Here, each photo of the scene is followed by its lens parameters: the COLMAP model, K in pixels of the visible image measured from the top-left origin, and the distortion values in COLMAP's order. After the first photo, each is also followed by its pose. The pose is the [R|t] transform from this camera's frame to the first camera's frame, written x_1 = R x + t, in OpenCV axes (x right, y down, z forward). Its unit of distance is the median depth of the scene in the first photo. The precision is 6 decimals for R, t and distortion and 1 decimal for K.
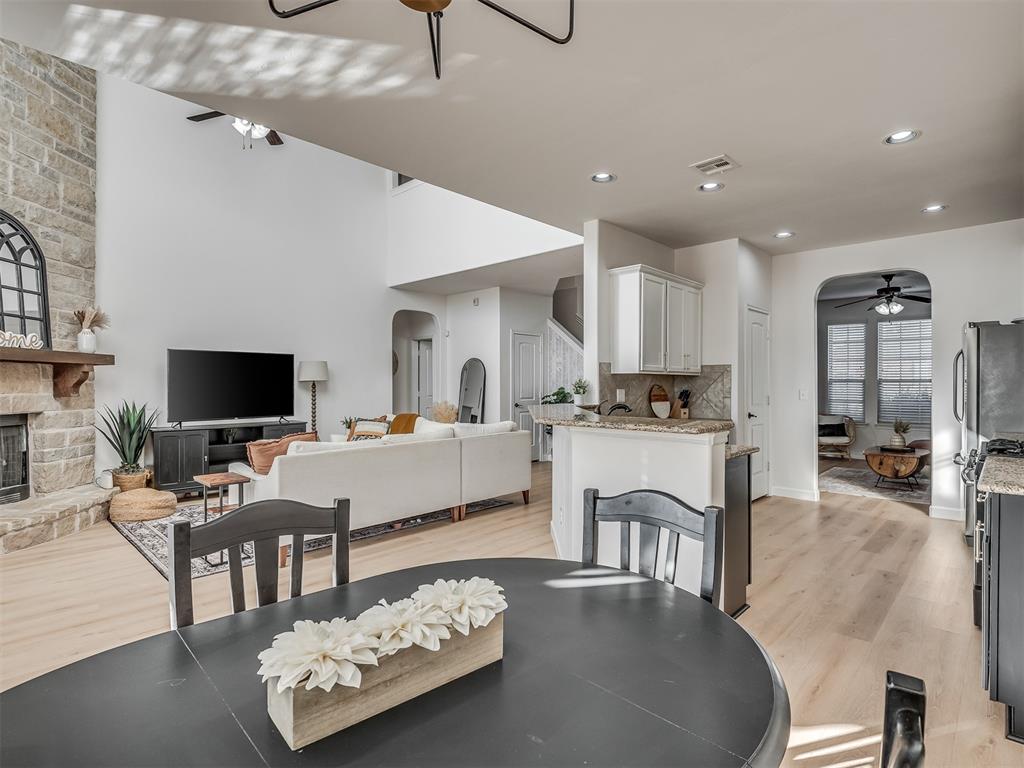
lens RADIAL K [[526.8, 0, 553.0], [0, 526.8, 384.6], [0, 0, 1]] dist [-0.022278, 0.000096]
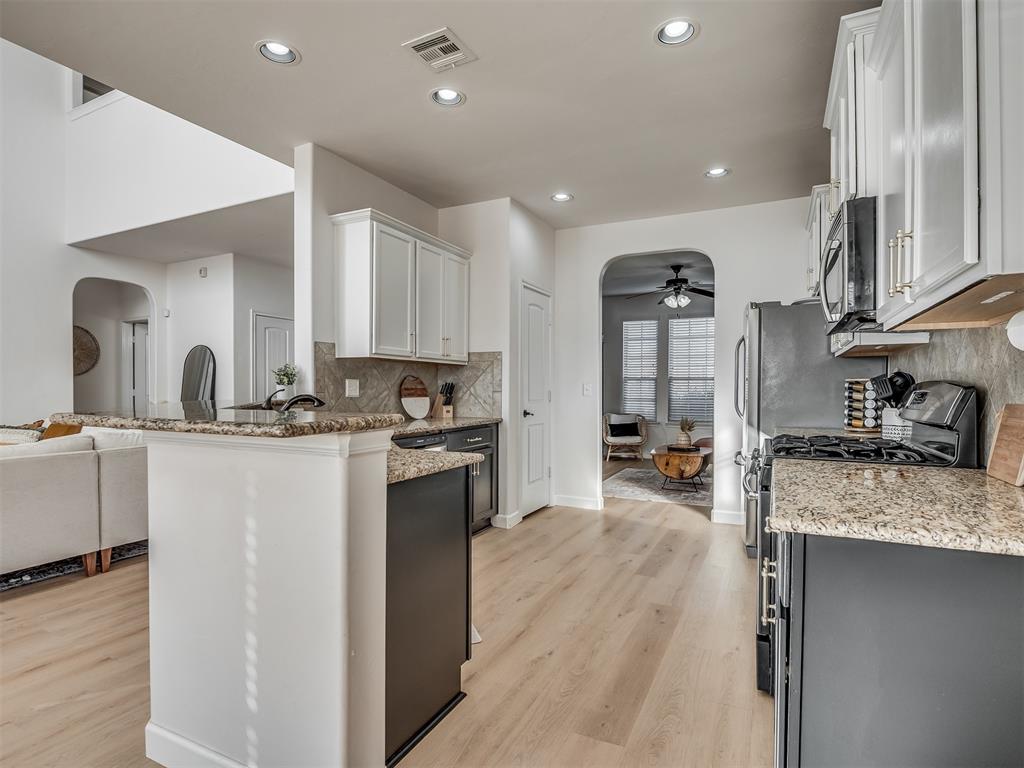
lens RADIAL K [[529.2, 0, 528.7], [0, 529.2, 398.2], [0, 0, 1]] dist [-0.024683, -0.000268]
pose [[0.960186, -0.002726, 0.279348, 0.160062], [-0.002271, 0.999843, 0.017564, 0.021759], [-0.279352, -0.017499, 0.960029, 0.206704]]
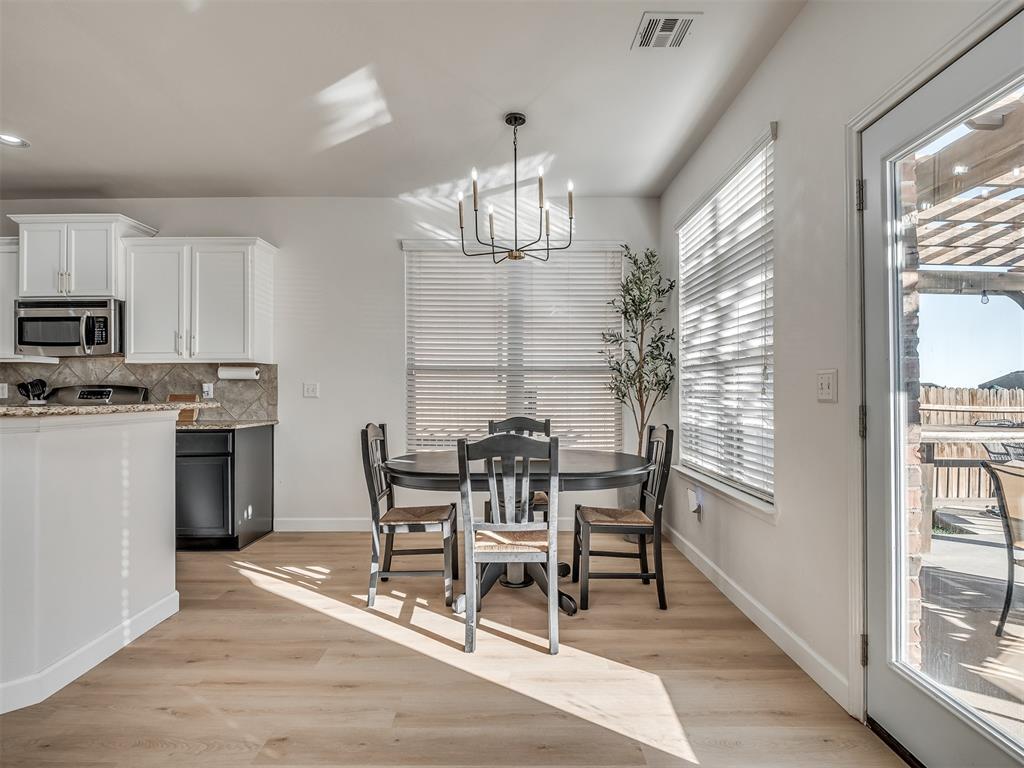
lens RADIAL K [[533.6, 0, 511.4], [0, 533.6, 386.4], [0, 0, 1]] dist [-0.003268, -0.000446]
pose [[-0.656453, 0.008722, 0.754317, -0.520715], [-0.000869, 0.999924, -0.012319, 0.026803], [-0.754367, -0.008742, -0.656395, 0.575886]]
